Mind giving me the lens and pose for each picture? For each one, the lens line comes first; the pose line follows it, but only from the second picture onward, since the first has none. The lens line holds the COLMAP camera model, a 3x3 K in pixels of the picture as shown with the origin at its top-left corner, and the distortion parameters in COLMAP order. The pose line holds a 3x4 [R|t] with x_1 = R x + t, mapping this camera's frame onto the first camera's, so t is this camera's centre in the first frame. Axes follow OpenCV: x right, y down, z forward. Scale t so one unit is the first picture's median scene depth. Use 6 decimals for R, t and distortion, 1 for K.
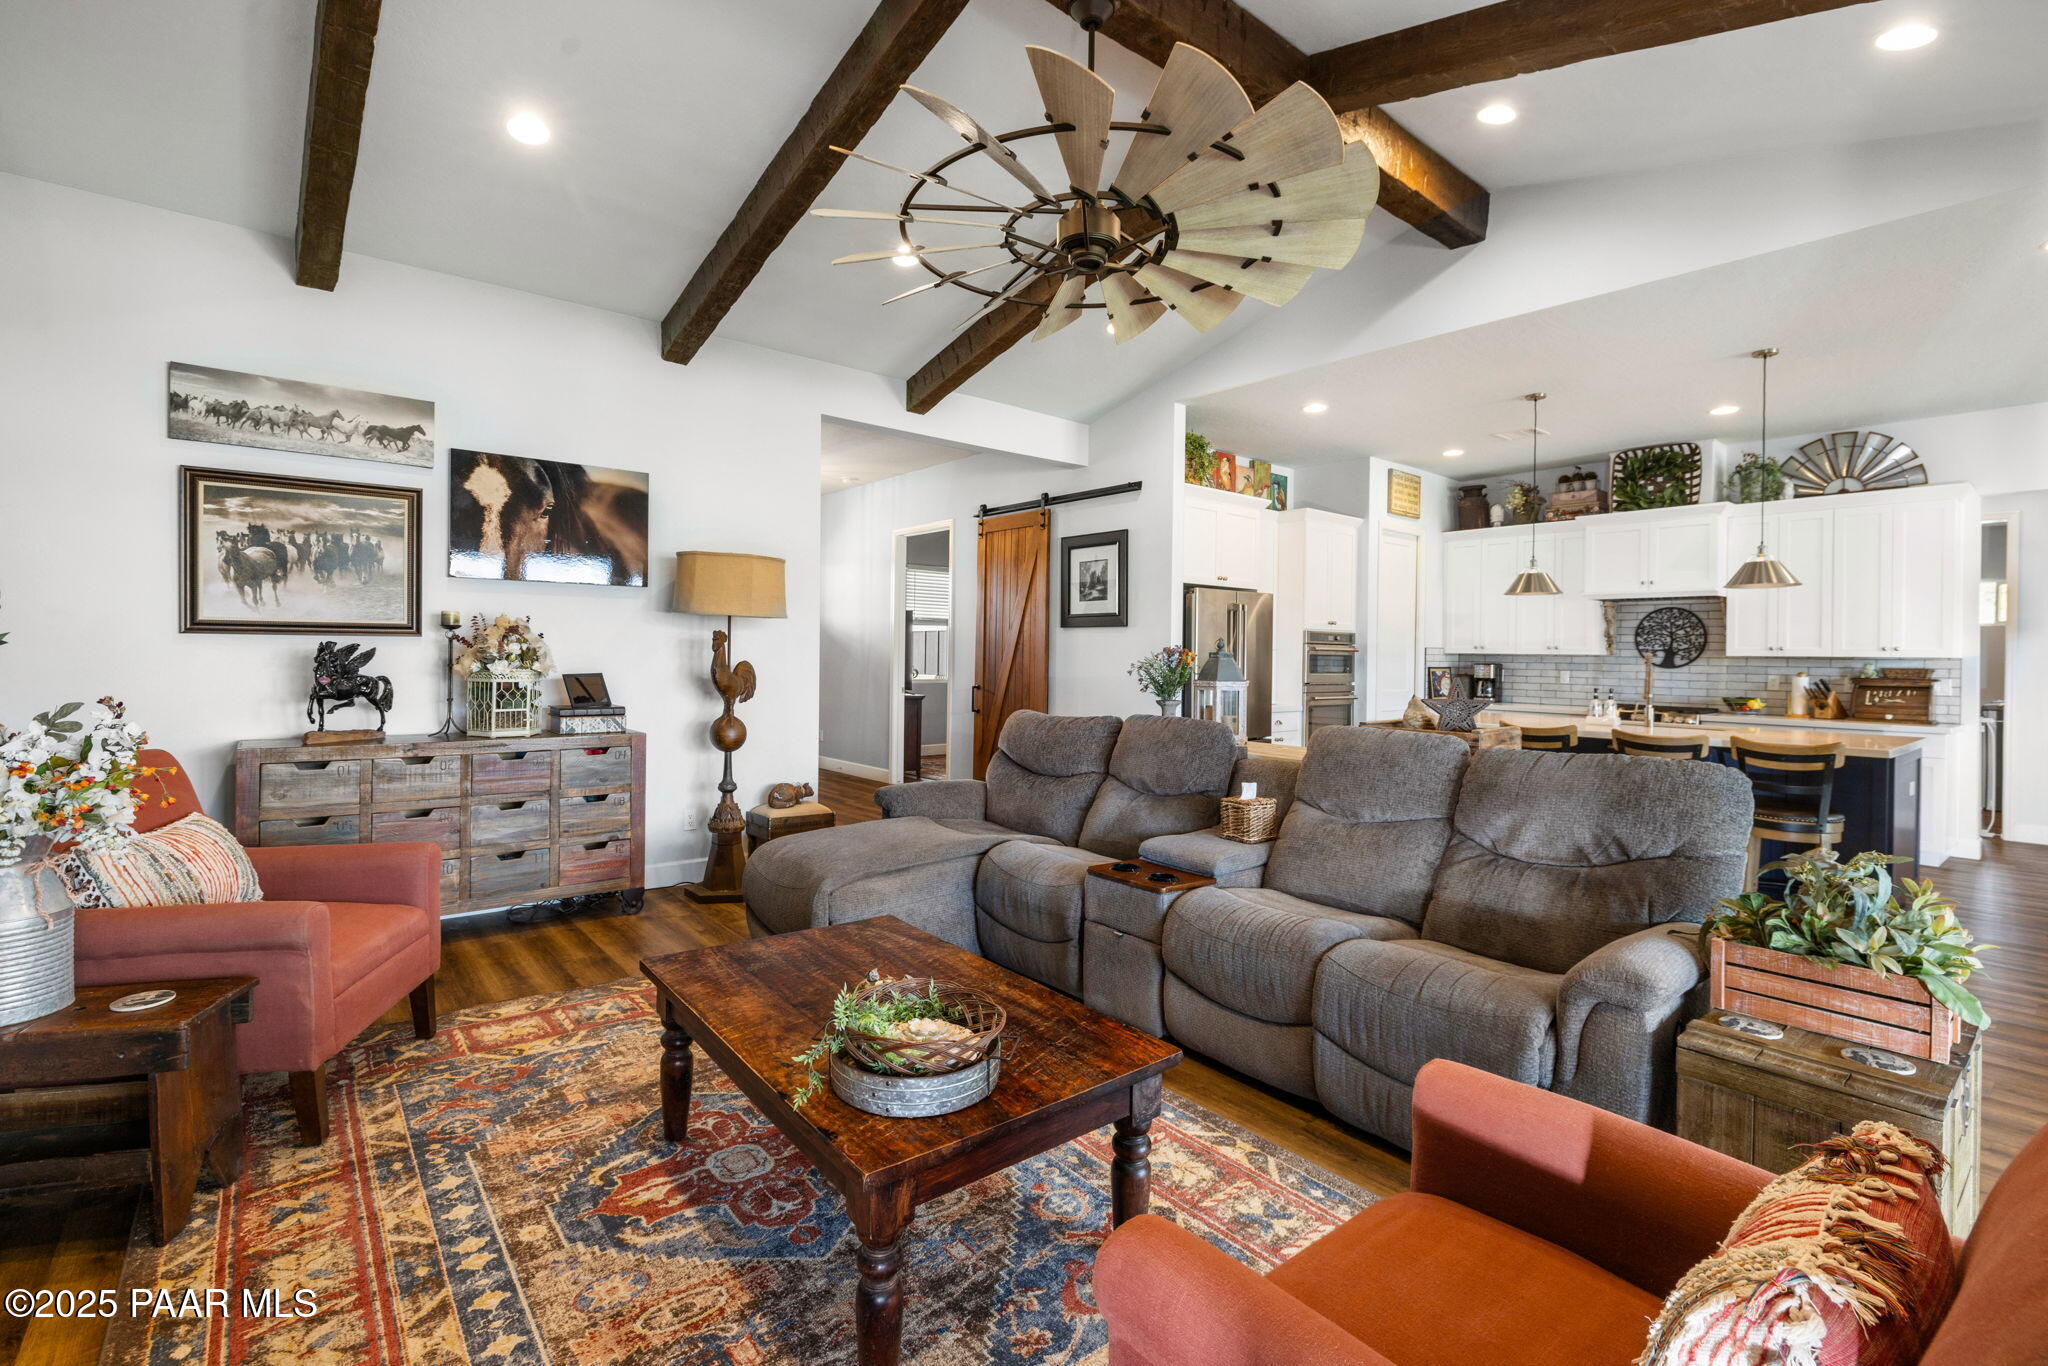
lens RADIAL K [[921.7, 0, 1032.2], [0, 921.7, 656.5], [0, 0, 1]] dist [-0.000635, -0.000128]
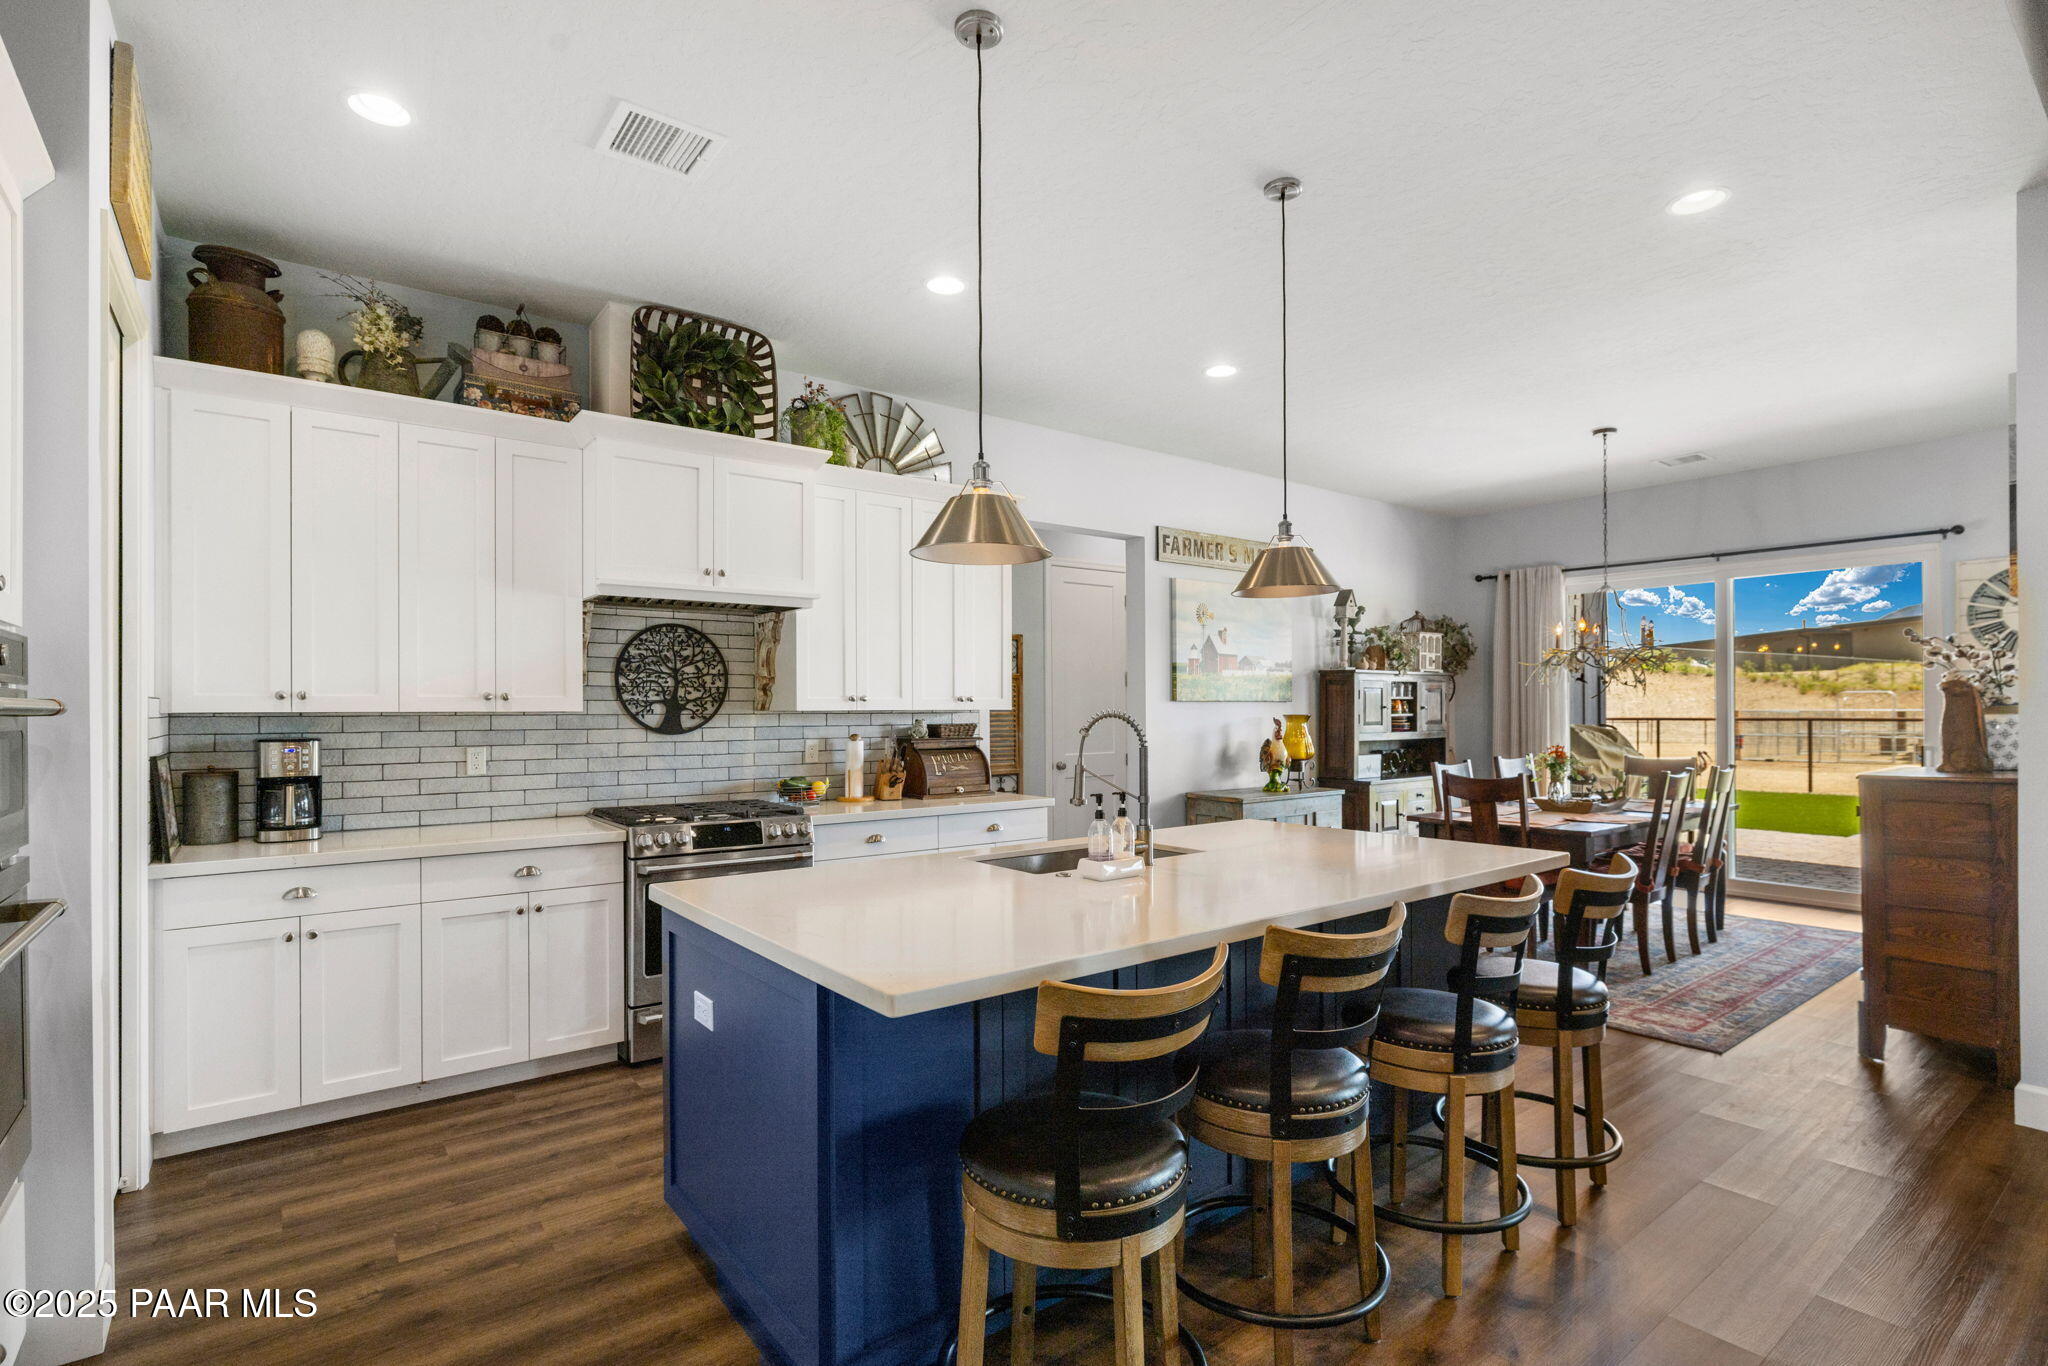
lens RADIAL K [[976.1, 0, 1024.8], [0, 976.1, 704.8], [0, 0, 1]] dist [-0.001453, -0.000150]
pose [[0.045506, -0.009944, 0.998915, 0.122902], [0.006486, 0.999932, 0.009658, -0.009521], [-0.998943, 0.006039, 0.045568, 0.799148]]
